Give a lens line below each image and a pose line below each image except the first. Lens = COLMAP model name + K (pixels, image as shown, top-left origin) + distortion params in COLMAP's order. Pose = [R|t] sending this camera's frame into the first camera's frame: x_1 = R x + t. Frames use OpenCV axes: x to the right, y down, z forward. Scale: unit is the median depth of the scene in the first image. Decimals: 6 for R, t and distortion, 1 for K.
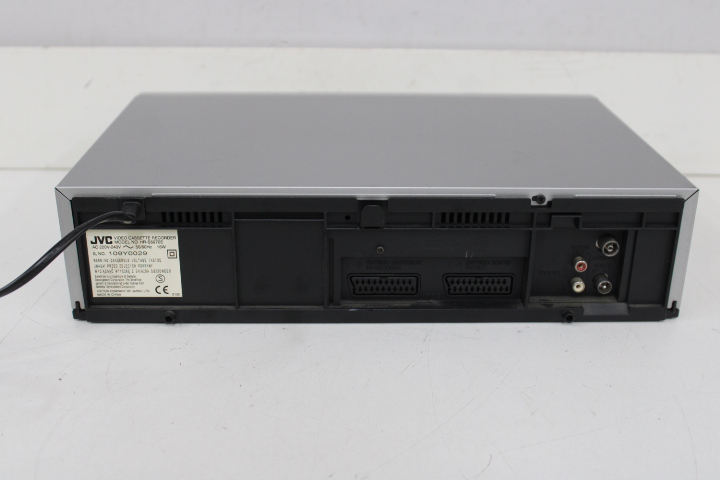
lens RADIAL K [[863.6, 0, 358.4], [0, 863.6, 238.2], [0, 0, 1]] dist [-0.051384, 0.000000]
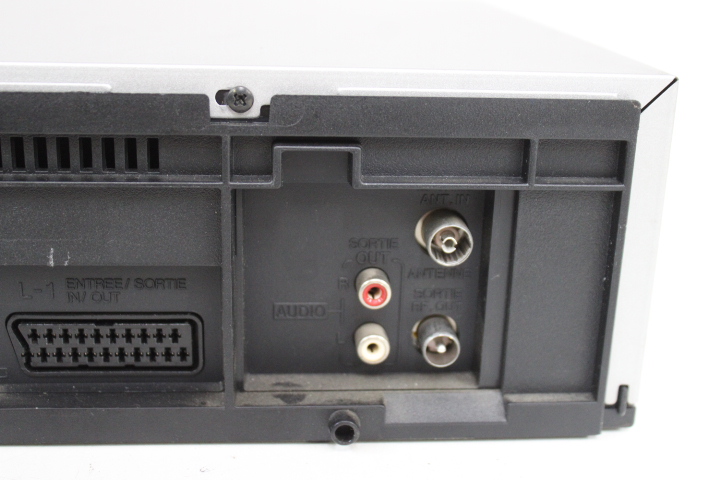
lens RADIAL K [[979.7, 0, 354.8], [0, 979.7, 240.2], [0, 0, 1]] dist [-0.058811, 0.000000]
pose [[0.998069, 0.002802, 0.062055, 0.222271], [0.001903, 0.997134, -0.075627, 0.041691], [-0.062089, 0.075599, 0.995203, 0.569959]]
